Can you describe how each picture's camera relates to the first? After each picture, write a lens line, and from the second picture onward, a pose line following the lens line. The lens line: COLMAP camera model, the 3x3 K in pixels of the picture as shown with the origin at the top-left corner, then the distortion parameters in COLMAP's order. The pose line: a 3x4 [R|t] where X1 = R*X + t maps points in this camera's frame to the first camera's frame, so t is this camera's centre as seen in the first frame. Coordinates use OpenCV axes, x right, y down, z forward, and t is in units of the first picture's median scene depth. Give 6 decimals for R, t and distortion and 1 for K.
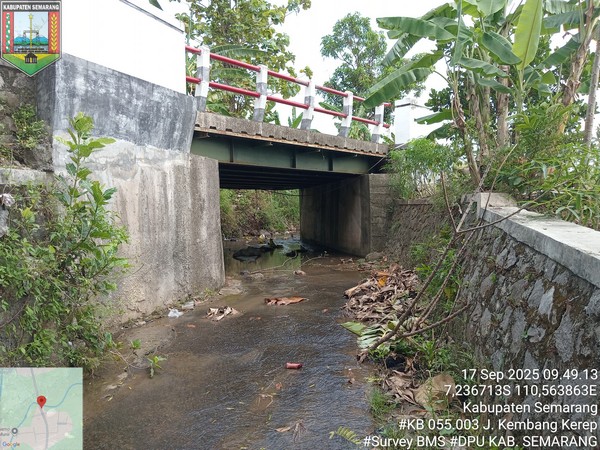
lens RADIAL K [[450.9, 0, 300.0], [0, 450.9, 225.0], [0, 0, 1]] dist [0.054989, -0.122277]
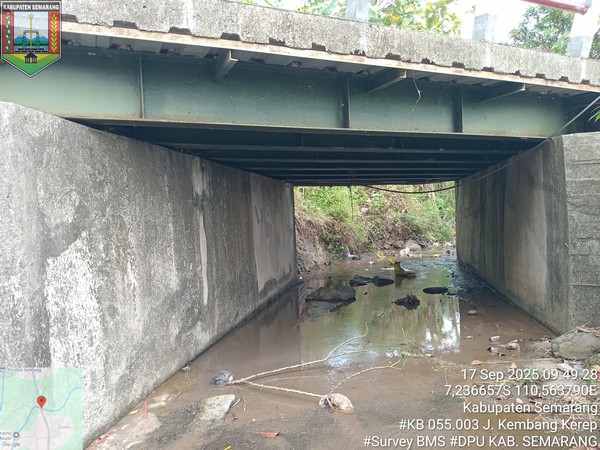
lens RADIAL K [[450.9, 0, 300.0], [0, 450.9, 225.0], [0, 0, 1]] dist [0.054989, -0.122277]
pose [[0.911199, -0.009362, -0.411860, 0.100204], [0.011125, 0.999936, 0.001883, -0.033089], [0.411816, -0.006298, 0.911245, 0.510032]]
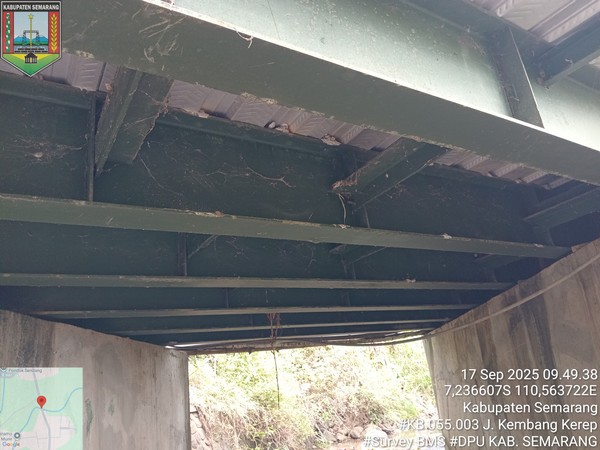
lens RADIAL K [[450.9, 0, 300.0], [0, 450.9, 225.0], [0, 0, 1]] dist [0.054989, -0.122277]
pose [[0.950037, -0.190238, -0.247465, 0.026575], [0.090850, 0.927013, -0.363858, -0.041064], [0.298623, 0.323196, 0.897980, 0.787887]]
